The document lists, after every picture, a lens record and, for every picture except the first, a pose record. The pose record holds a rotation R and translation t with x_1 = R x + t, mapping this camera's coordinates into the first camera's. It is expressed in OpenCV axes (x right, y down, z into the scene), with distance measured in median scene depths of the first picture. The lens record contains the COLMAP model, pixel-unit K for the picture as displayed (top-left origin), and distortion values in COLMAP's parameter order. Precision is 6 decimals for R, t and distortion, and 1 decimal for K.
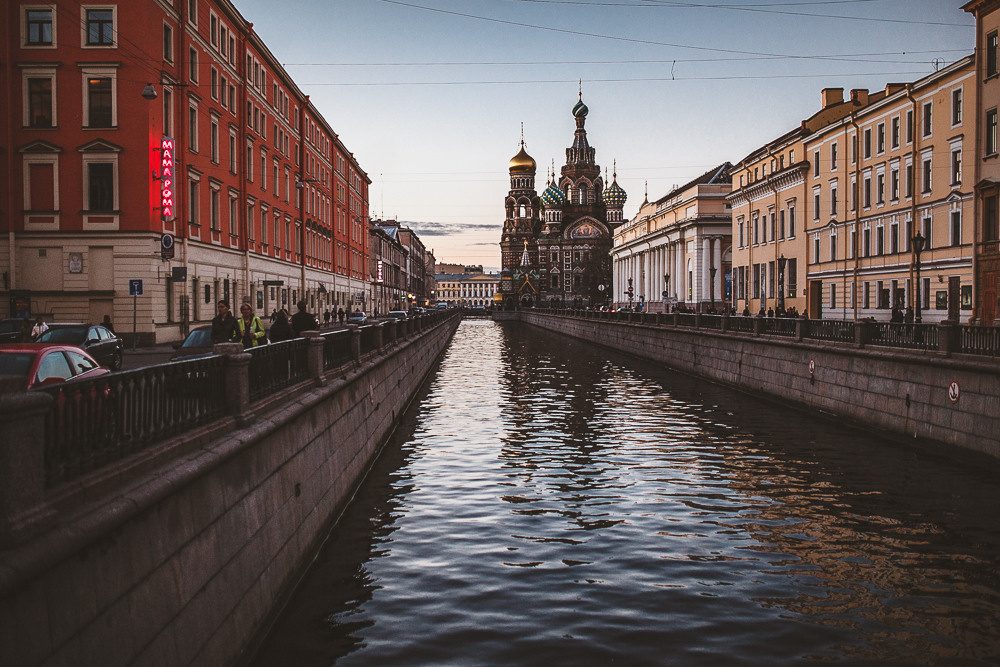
lens RADIAL K [[951.6, 0, 497.9], [0, 951.6, 331.3], [0, 0, 1]] dist [-0.043118, 0.000000]
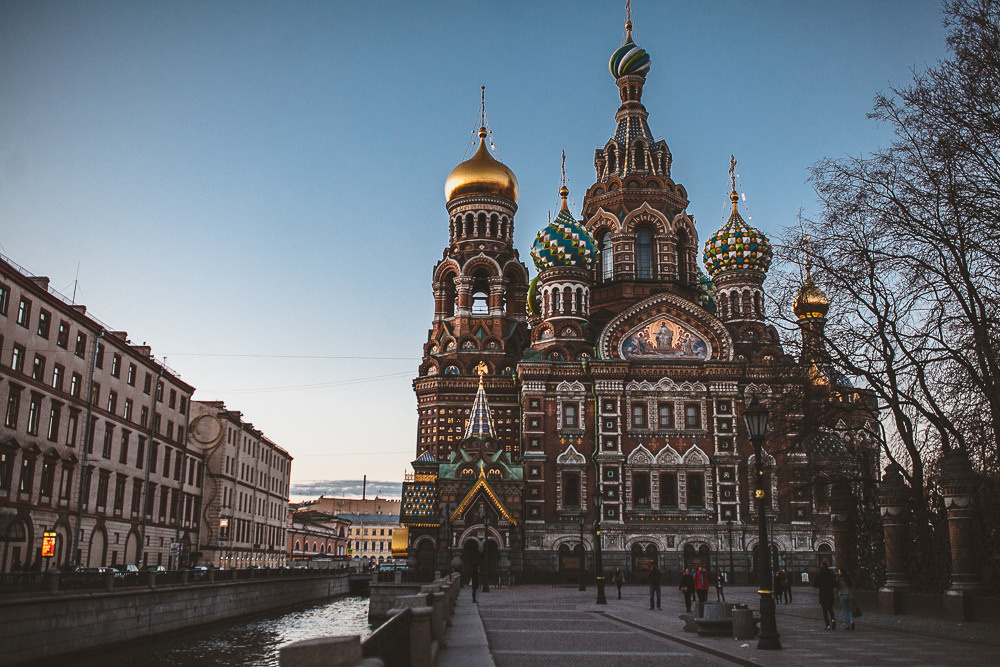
lens RADIAL K [[951.6, 0, 503.4], [0, 951.6, 335.8], [0, 0, 1]] dist [-0.043118, 0.000000]
pose [[0.999839, 0.016281, 0.007544, 0.032851], [-0.013637, 0.962706, -0.270207, -0.015074], [-0.011662, 0.270061, 0.962773, 0.658940]]
